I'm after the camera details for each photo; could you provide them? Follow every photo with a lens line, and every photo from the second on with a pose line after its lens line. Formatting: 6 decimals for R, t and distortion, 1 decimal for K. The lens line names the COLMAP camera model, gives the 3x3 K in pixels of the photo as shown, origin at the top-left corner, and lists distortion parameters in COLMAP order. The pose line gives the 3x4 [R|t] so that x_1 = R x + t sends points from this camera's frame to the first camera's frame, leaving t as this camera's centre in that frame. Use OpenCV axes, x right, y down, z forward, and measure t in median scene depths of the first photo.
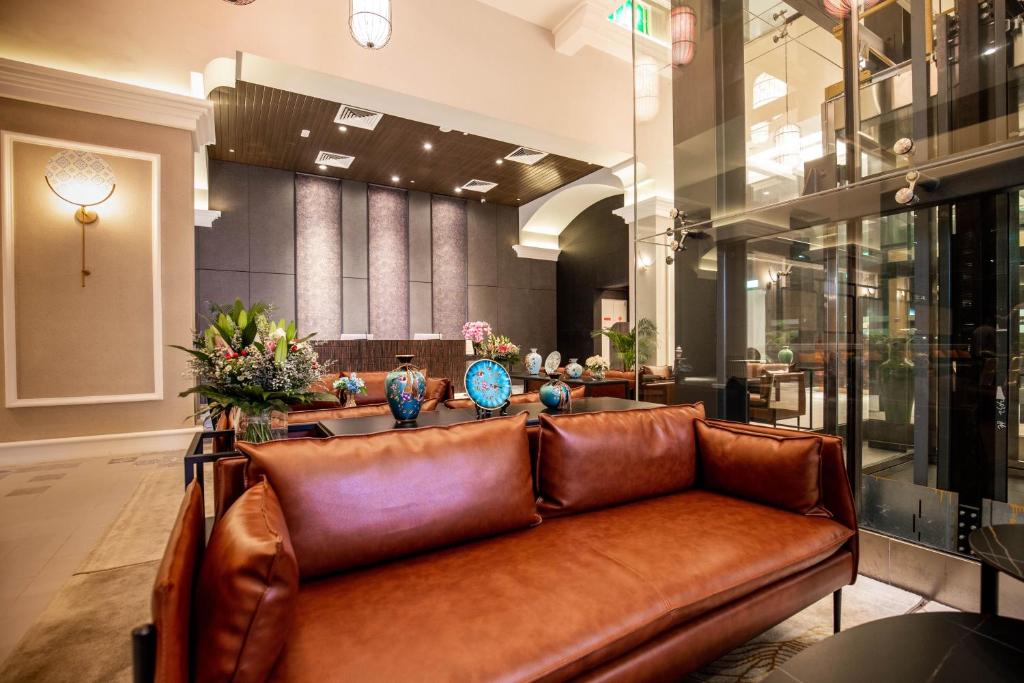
lens RADIAL K [[465.3, 0, 512.0], [0, 465.3, 341.5], [0, 0, 1]] dist [-0.021795, 0.000676]
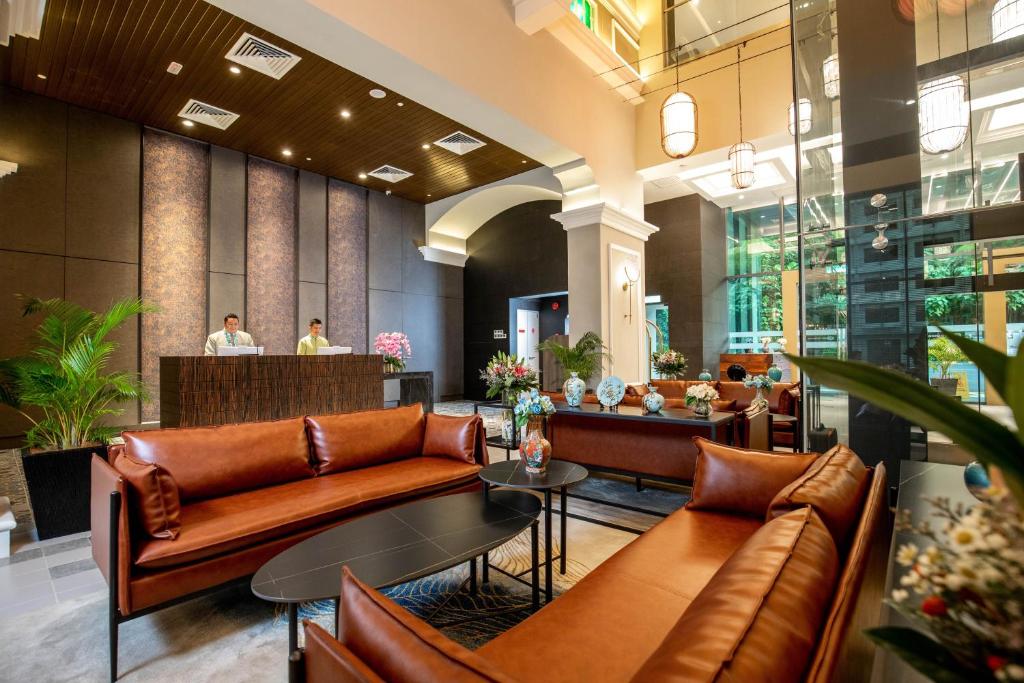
lens RADIAL K [[465.3, 0, 512.0], [0, 465.3, 341.5], [0, 0, 1]] dist [-0.021795, 0.000676]
pose [[0.951996, 0.008006, 0.306006, -0.123803], [-0.001441, 0.999764, -0.021671, -0.008014], [-0.306107, 0.020190, 0.951783, 0.130326]]
